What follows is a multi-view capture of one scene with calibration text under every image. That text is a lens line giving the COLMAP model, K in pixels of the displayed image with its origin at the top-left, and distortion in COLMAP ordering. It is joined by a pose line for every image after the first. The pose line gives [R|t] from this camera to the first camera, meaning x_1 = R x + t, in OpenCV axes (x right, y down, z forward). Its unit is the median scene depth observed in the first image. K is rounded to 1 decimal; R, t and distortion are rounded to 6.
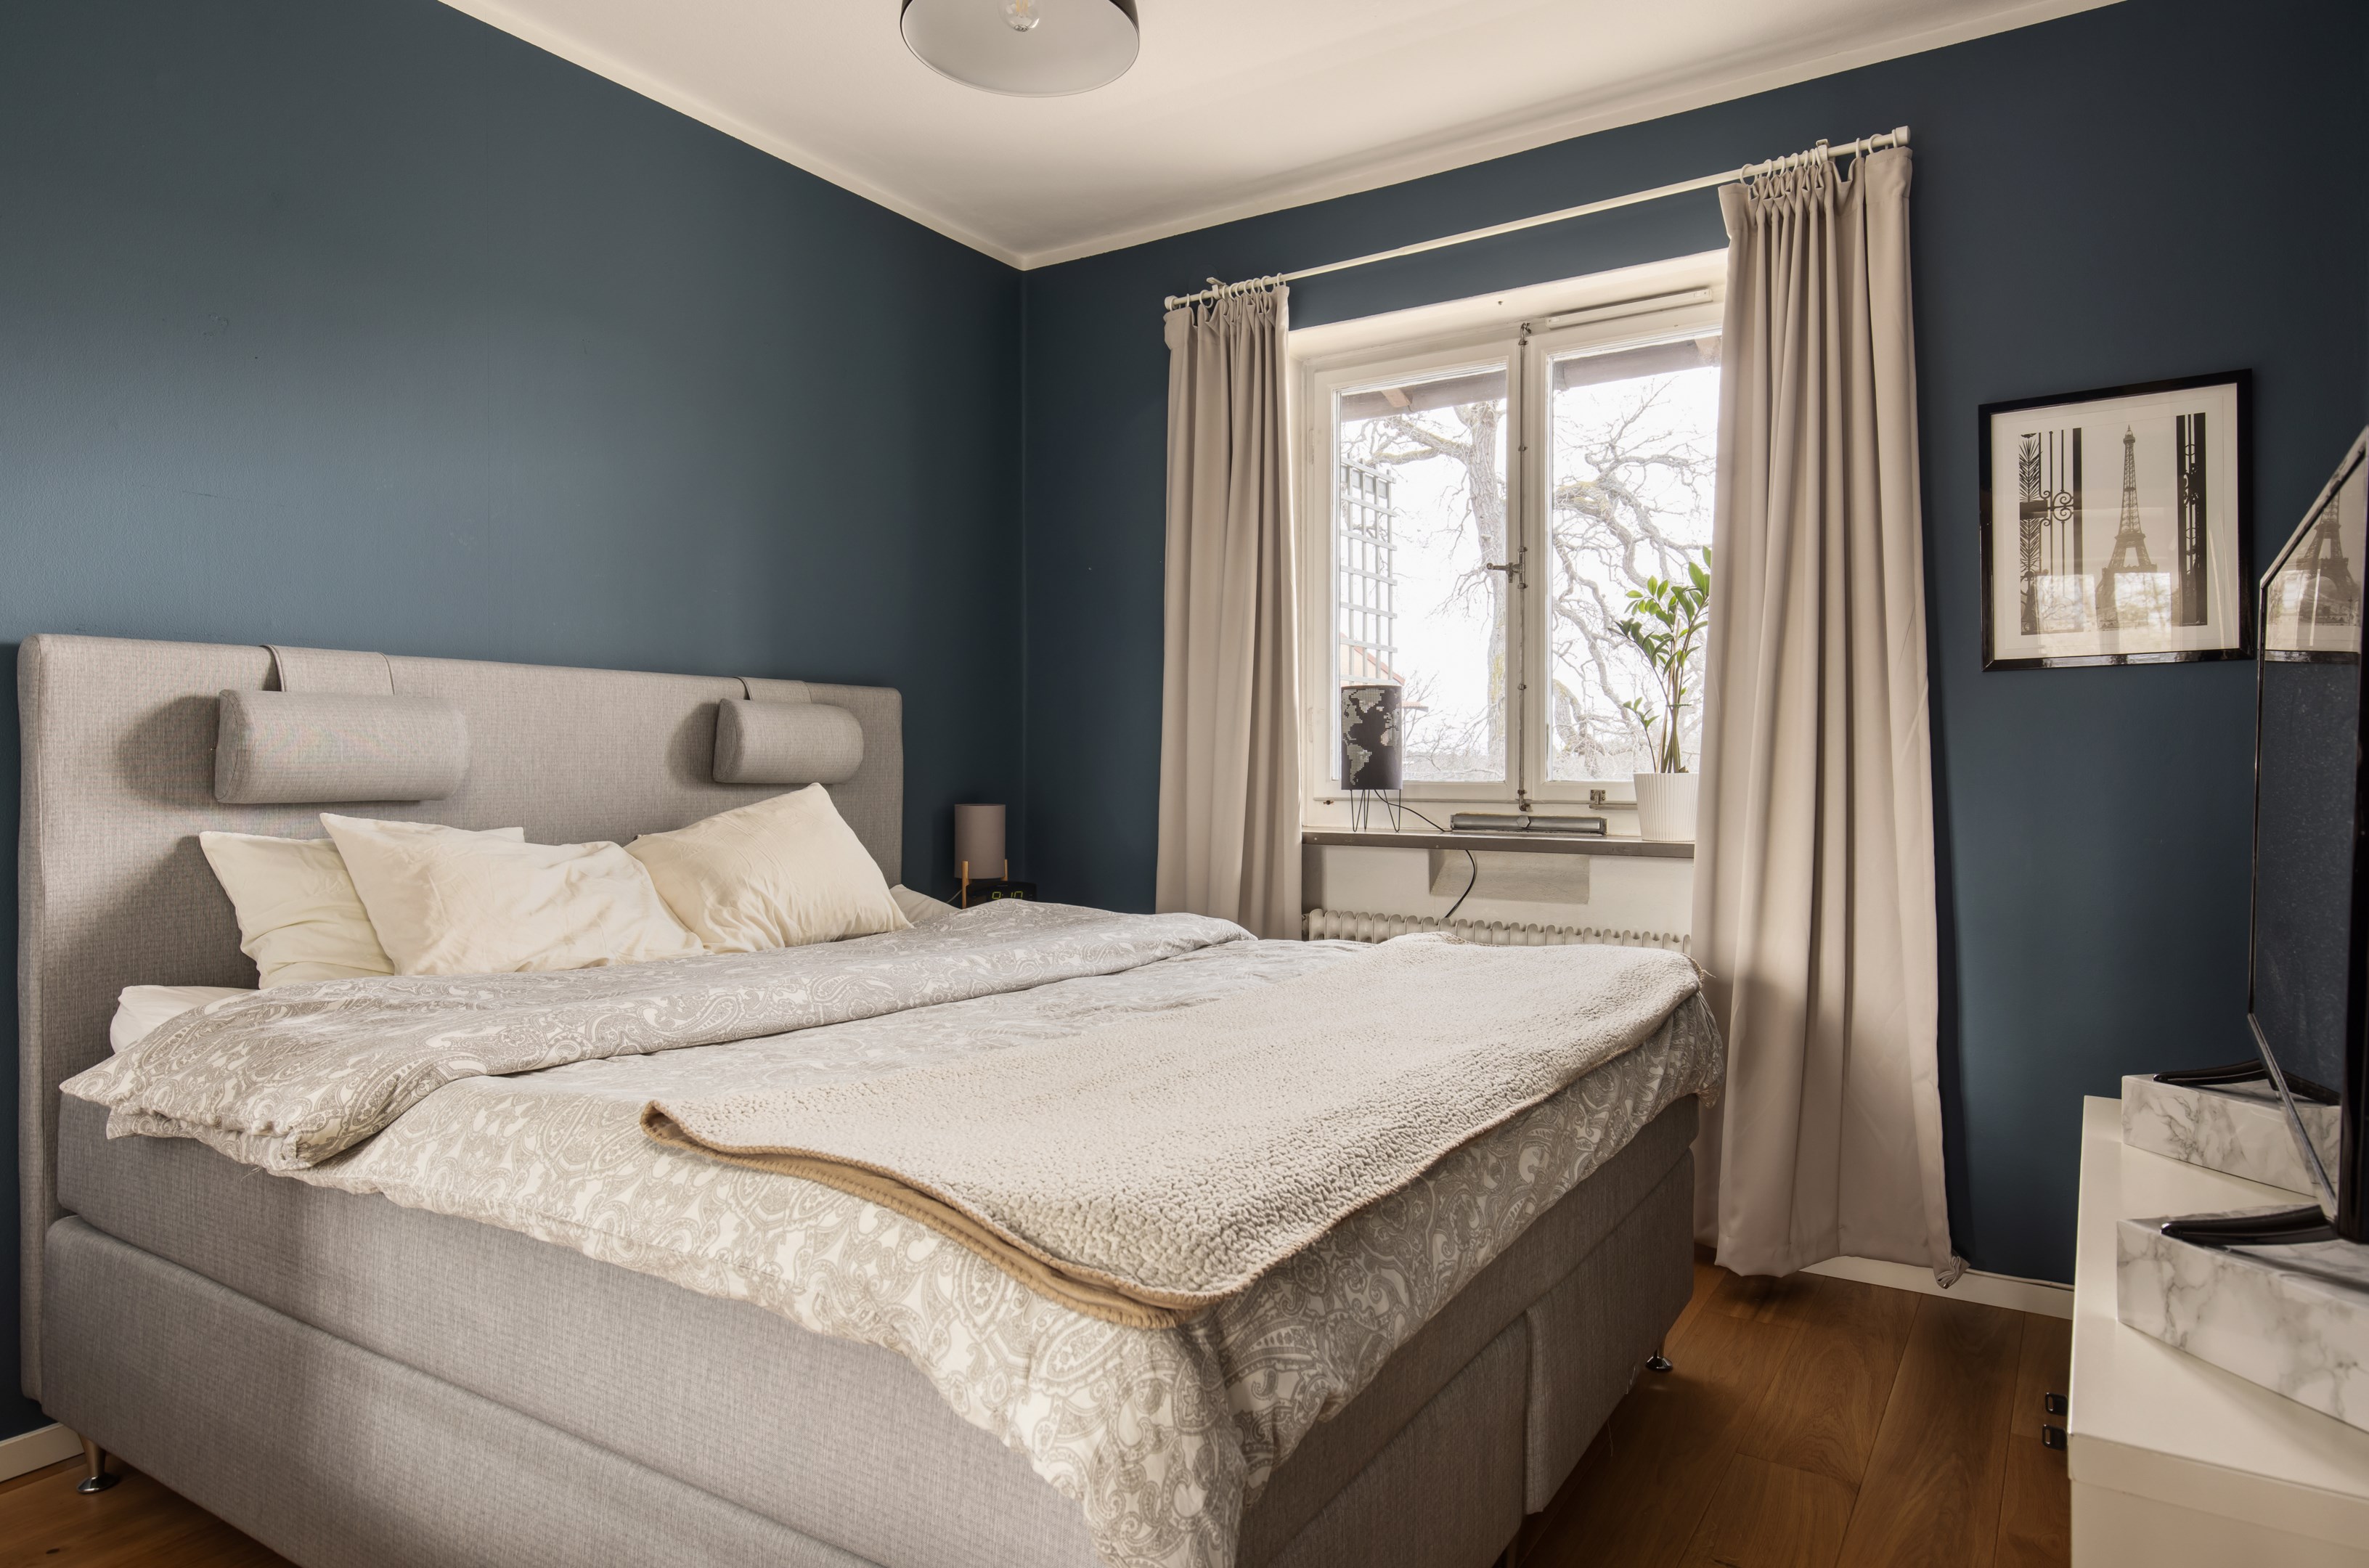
lens RADIAL K [[1388.2, 0, 1184.5], [0, 1388.2, 784.0], [0, 0, 1]] dist [0.022826, 0.000126]
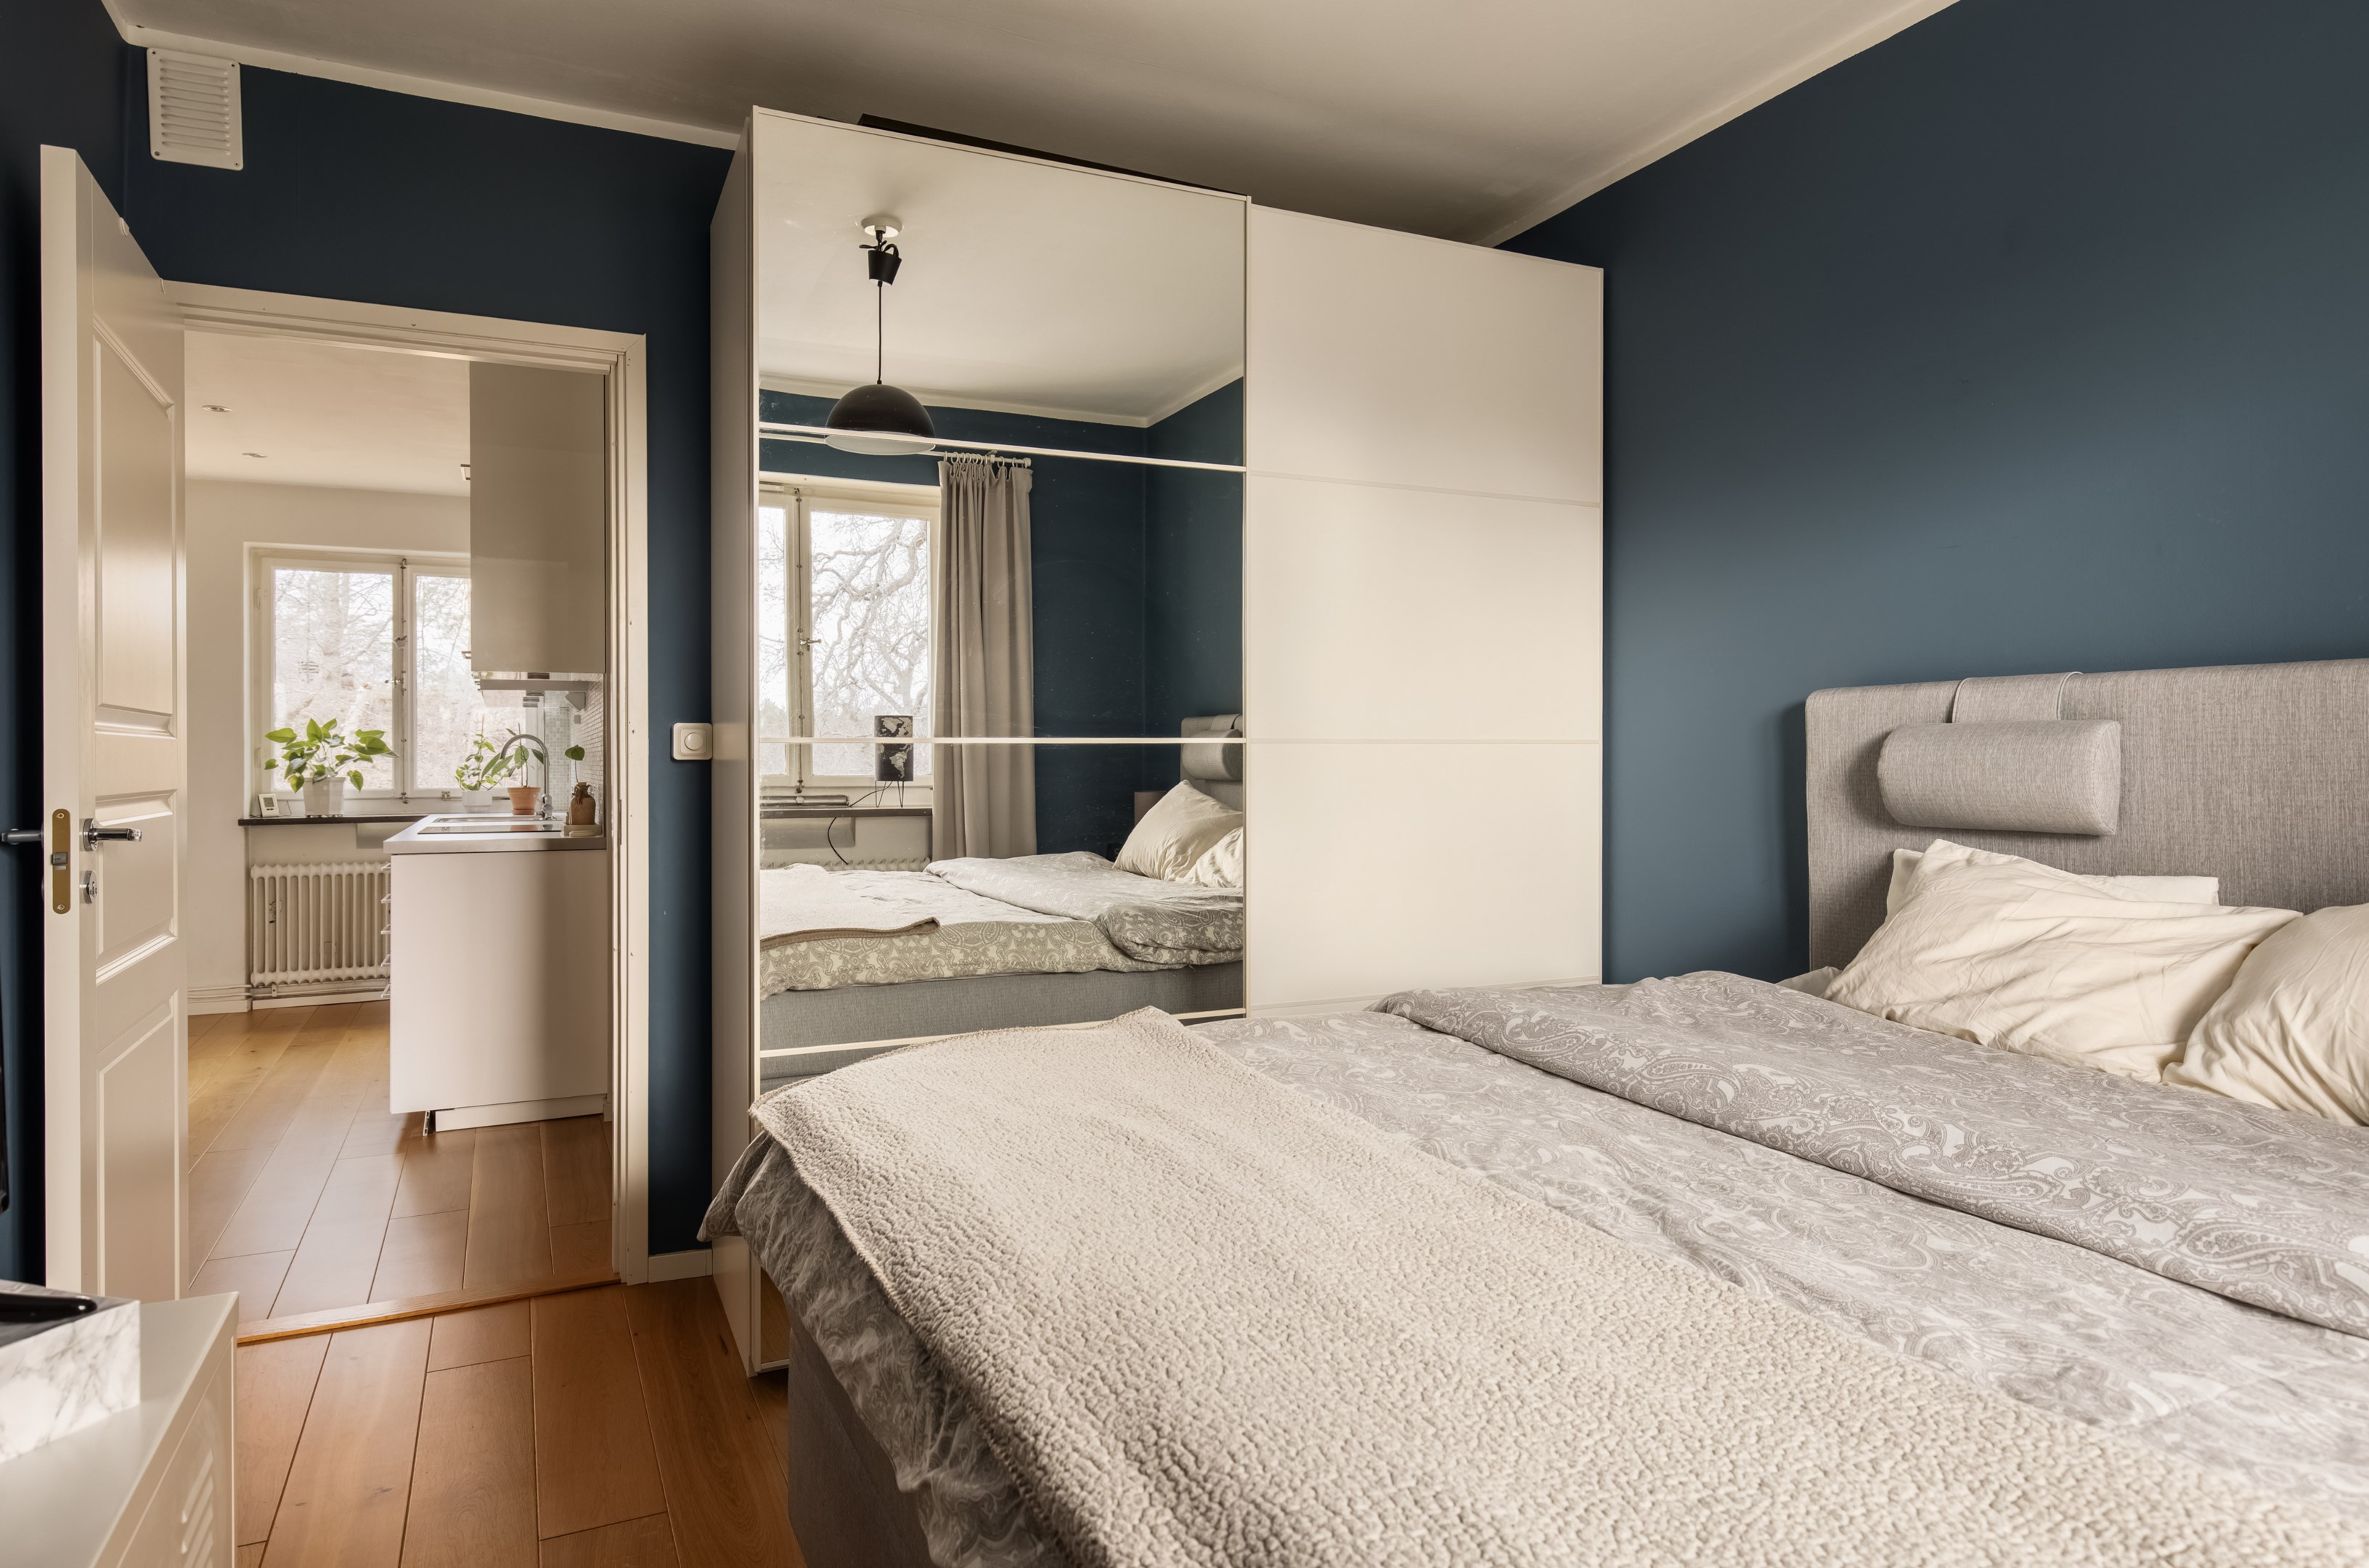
lens RADIAL K [[1368.5, 0, 1176.0], [0, 1368.5, 774.2], [0, 0, 1]] dist [0.006128, -0.000345]
pose [[-0.522806, 0.012843, -0.852355, 0.503720], [0.001562, 0.999899, 0.014108, -0.043522], [0.852450, 0.006045, -0.522773, 1.026766]]
